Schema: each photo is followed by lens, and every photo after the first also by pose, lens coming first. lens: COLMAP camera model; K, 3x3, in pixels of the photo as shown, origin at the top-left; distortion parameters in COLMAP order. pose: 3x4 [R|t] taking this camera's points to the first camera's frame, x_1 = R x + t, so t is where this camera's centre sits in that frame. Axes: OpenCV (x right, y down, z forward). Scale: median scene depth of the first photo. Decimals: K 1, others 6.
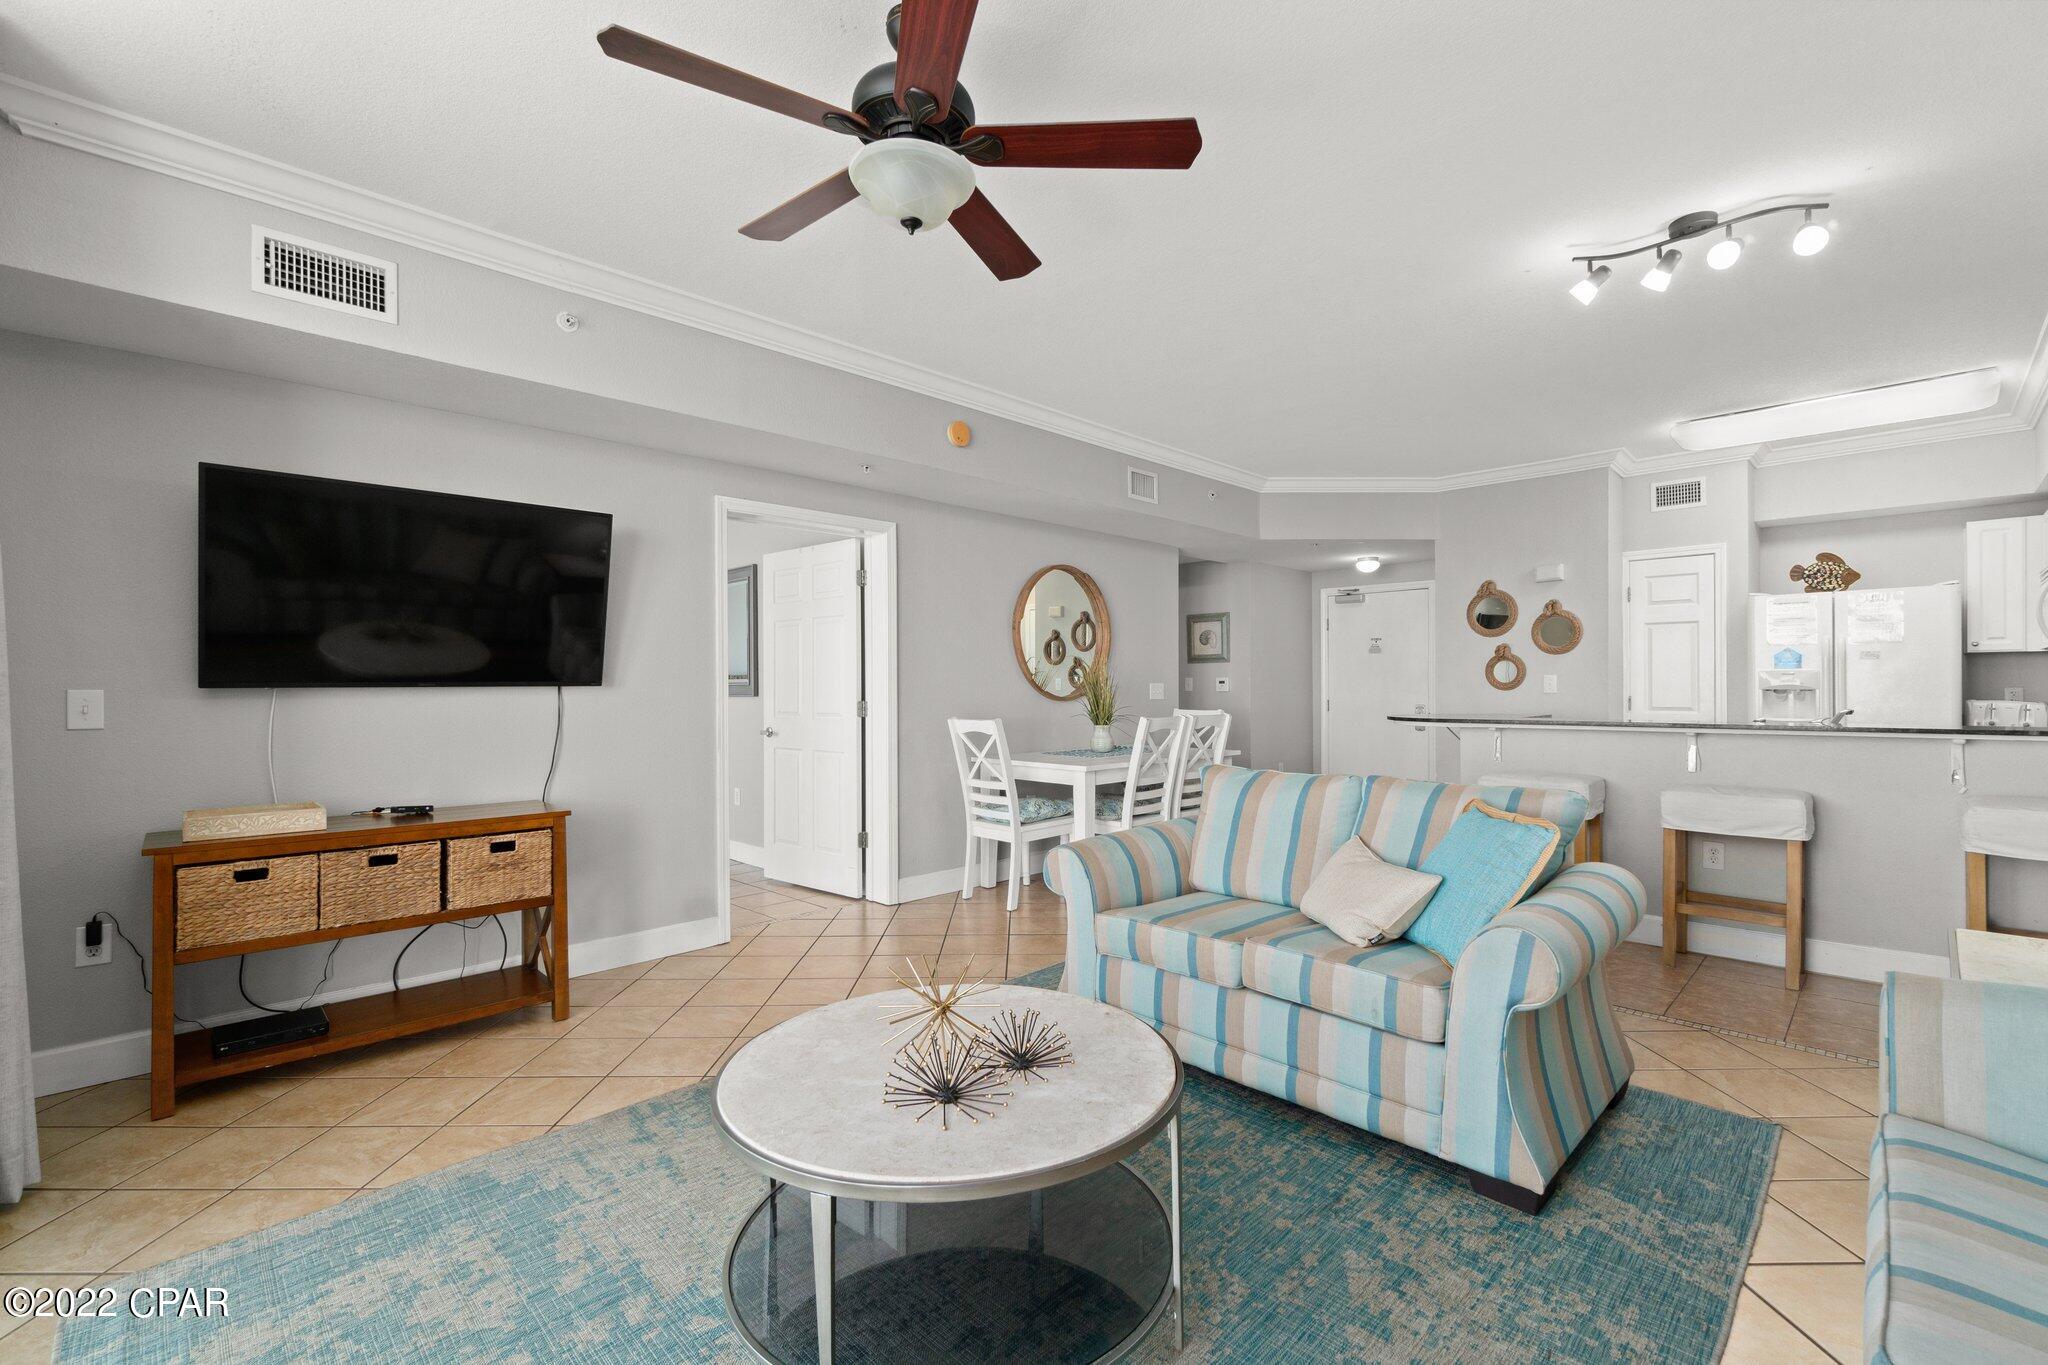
lens RADIAL K [[884.2, 0, 1014.1], [0, 884.2, 682.9], [0, 0, 1]] dist [-0.006255, 0.003756]
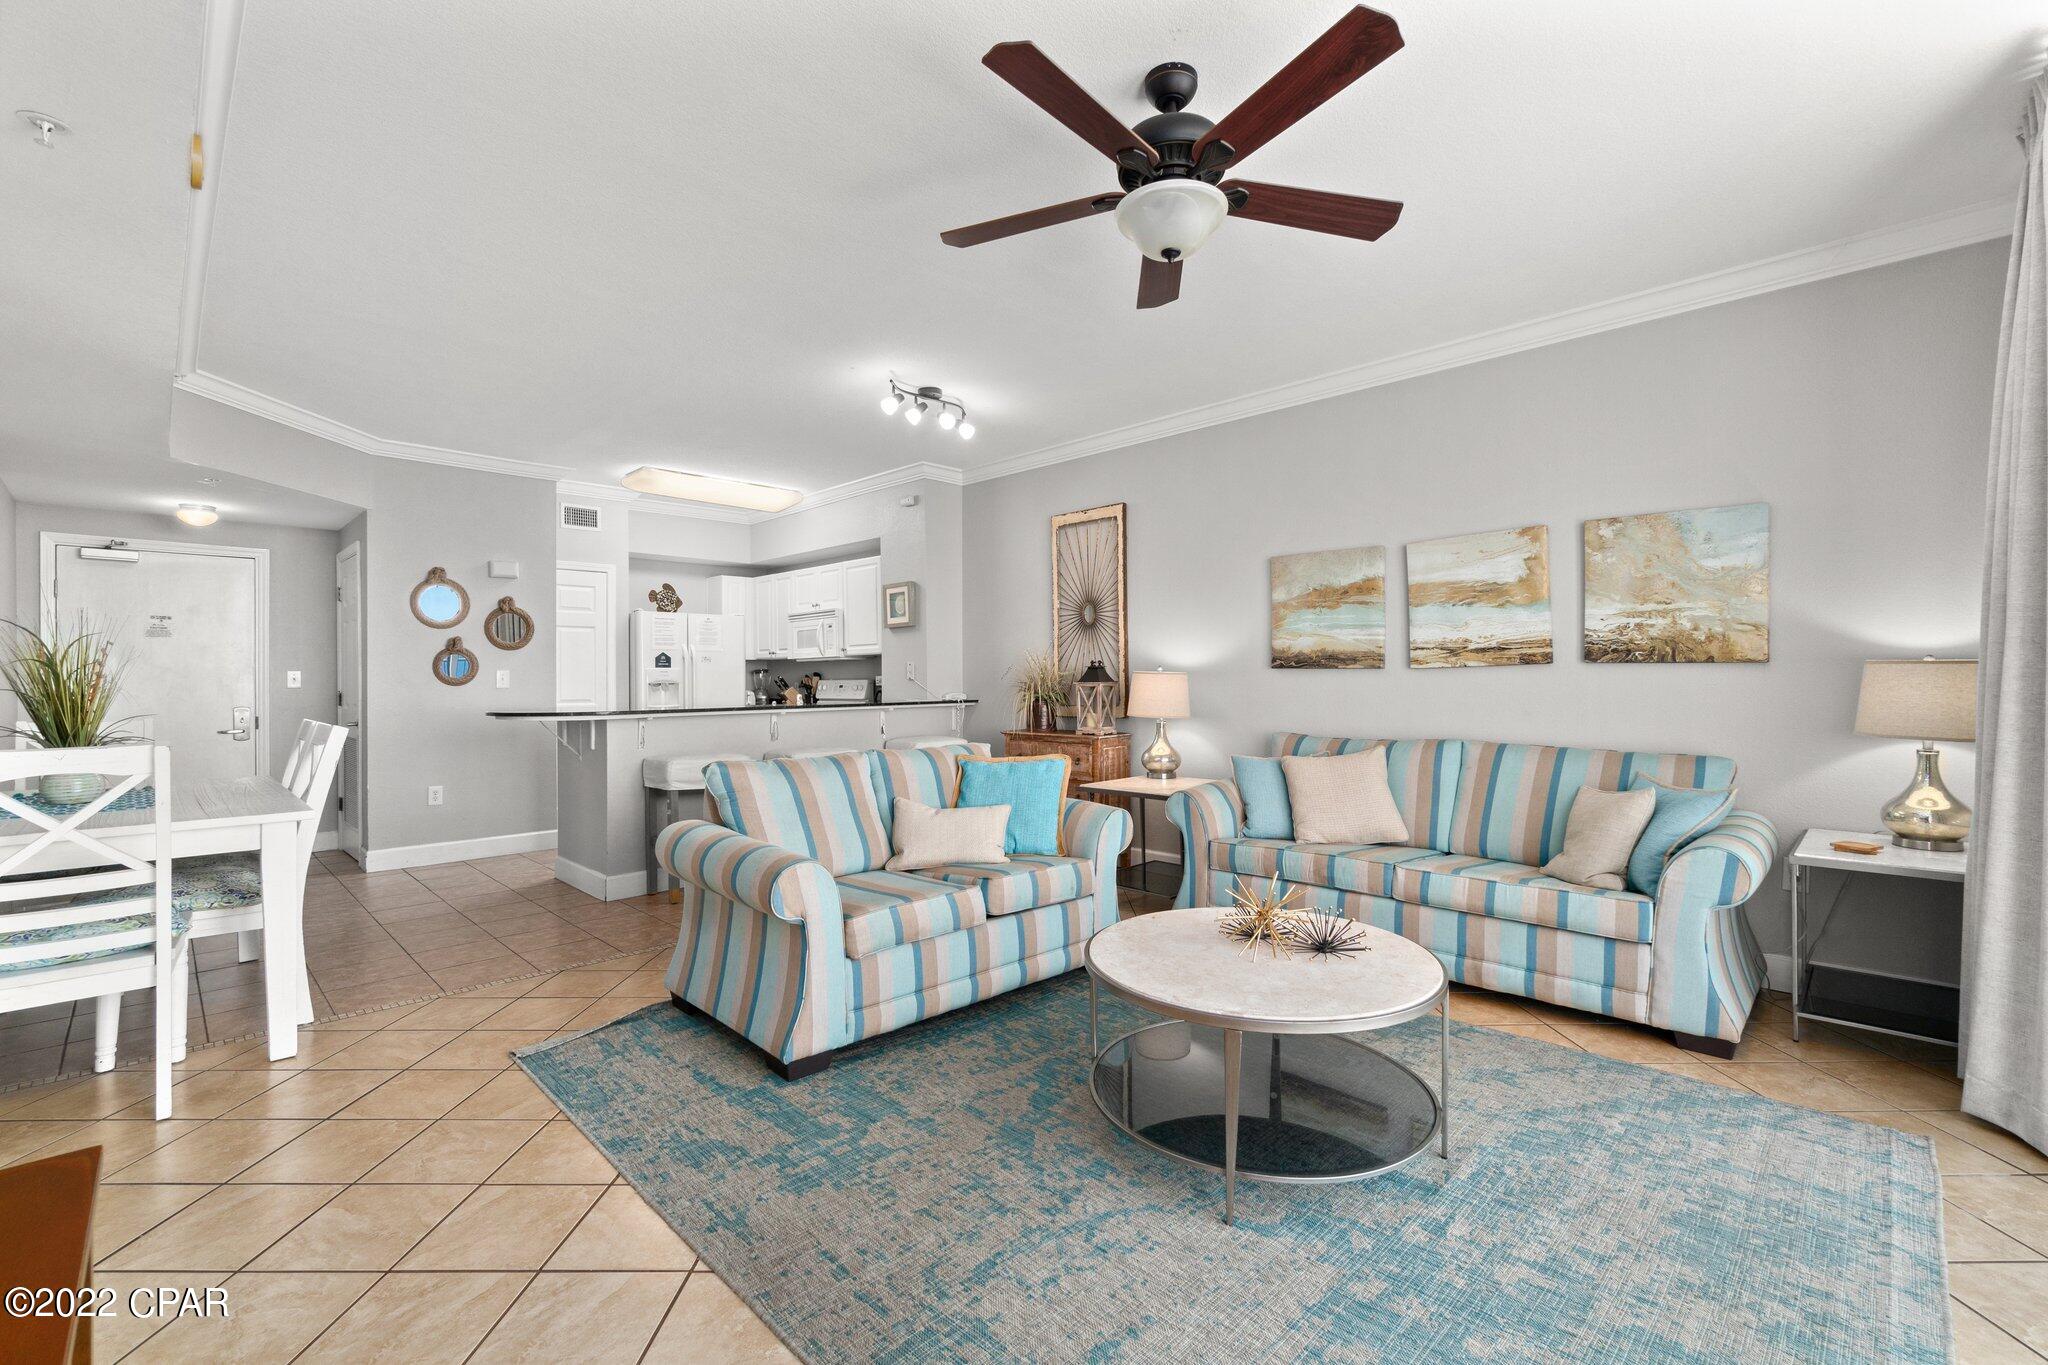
lens RADIAL K [[884.2, 0, 1017.9], [0, 884.2, 684.0], [0, 0, 1]] dist [-0.006255, 0.003756]
pose [[-0.010506, -0.002487, 0.999942, -0.501423], [0.001960, 0.999995, 0.002508, 0.007396], [-0.999943, 0.001986, -0.010501, 0.500384]]
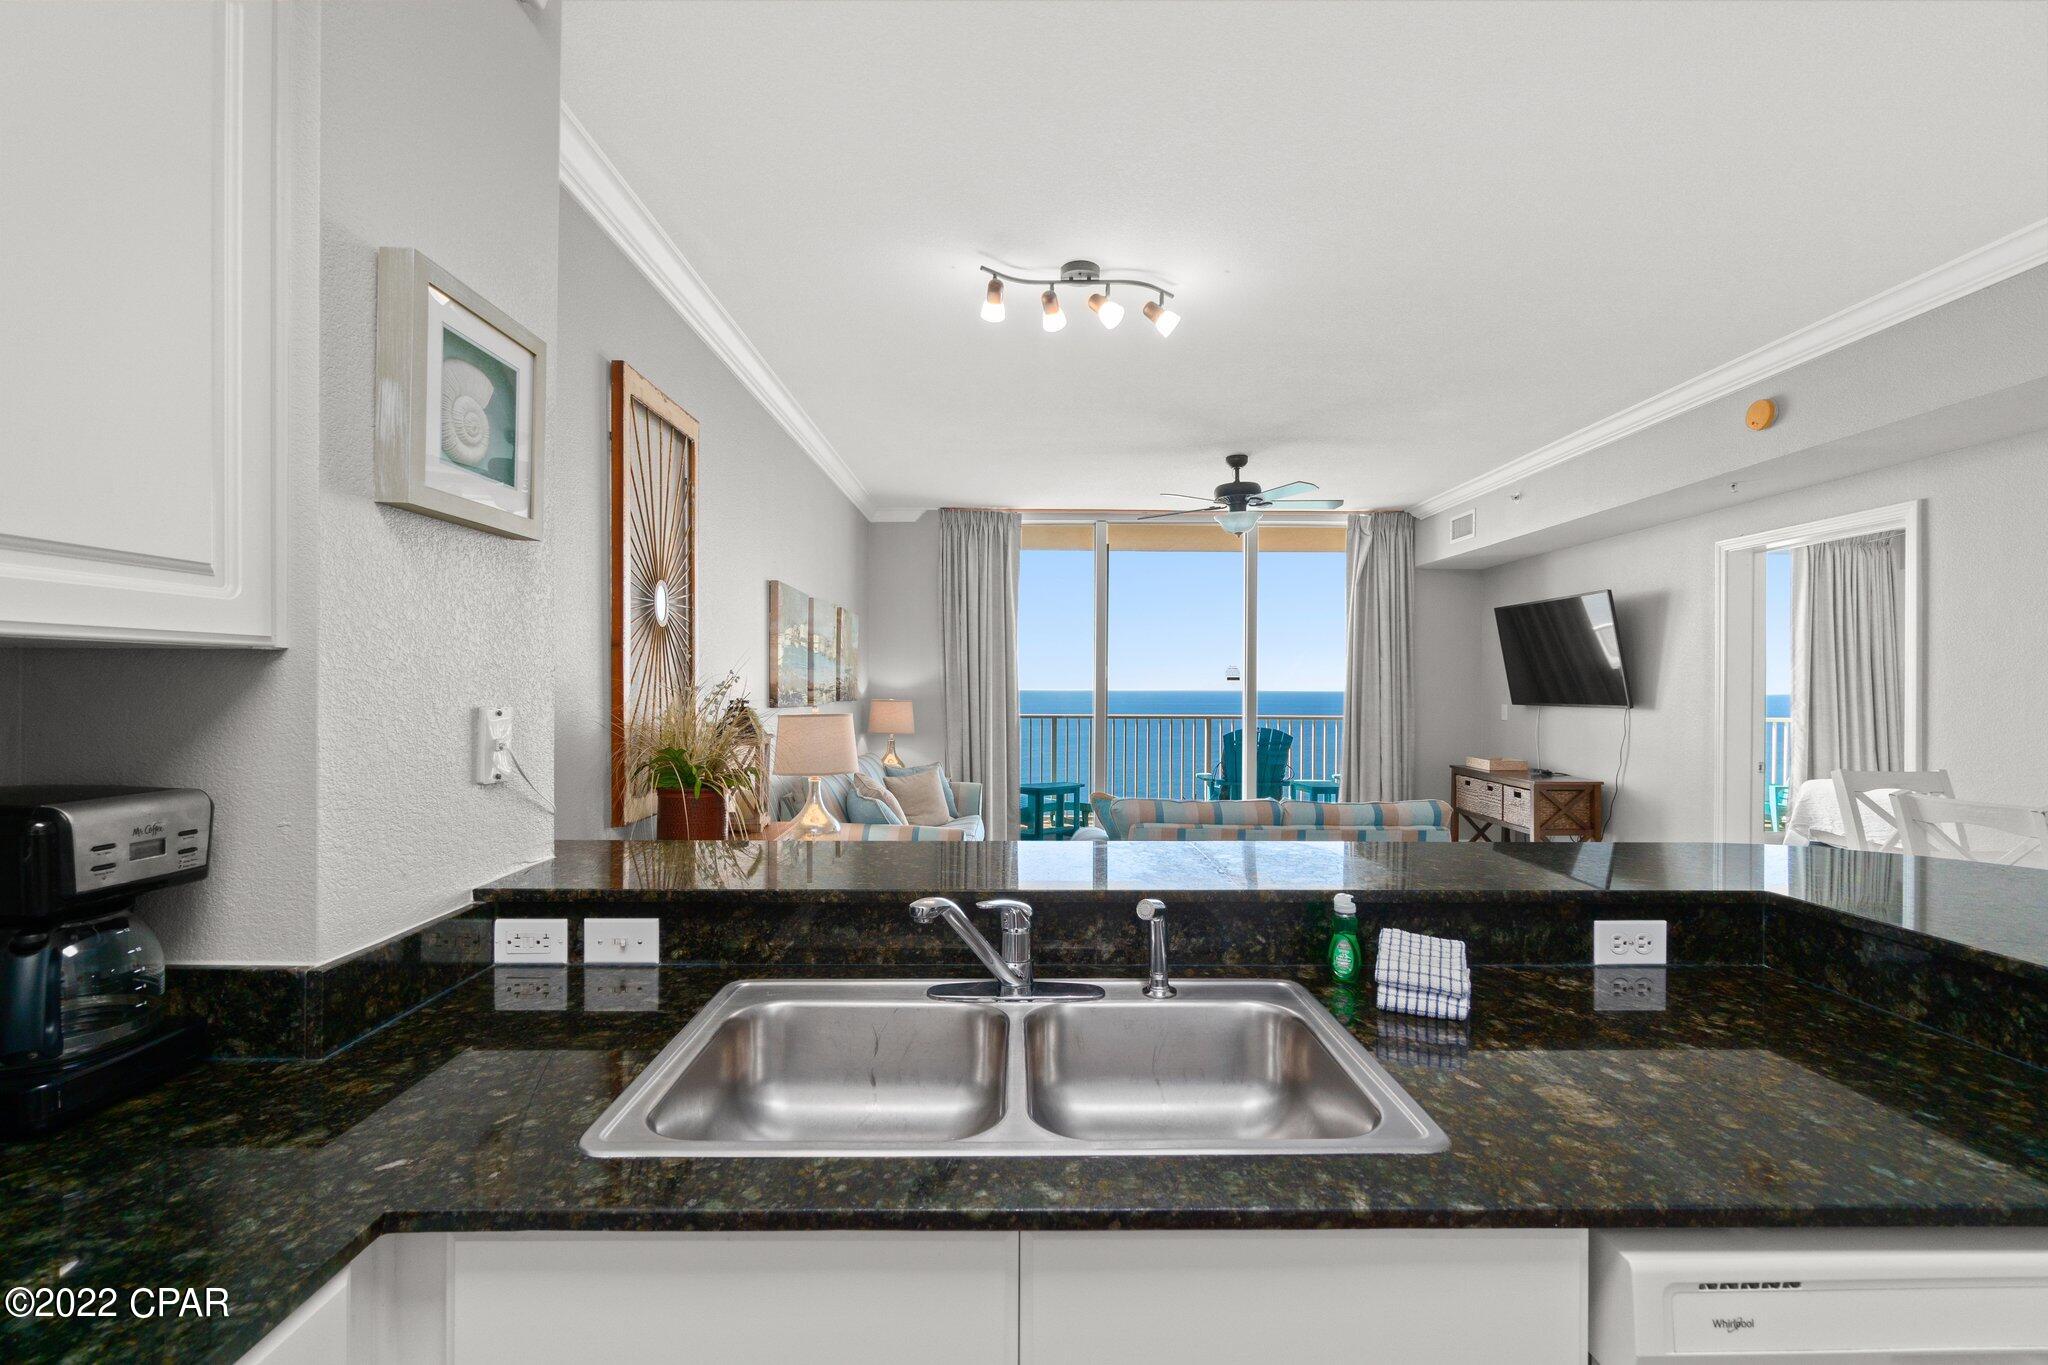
lens RADIAL K [[884.2, 0, 1016.8], [0, 884.2, 674.0], [0, 0, 1]] dist [-0.006255, 0.003756]
pose [[-0.706548, -0.007878, -0.707621, 0.896126], [0.003470, 0.999887, -0.014596, -0.025252], [0.707657, -0.012768, -0.706441, 0.962384]]
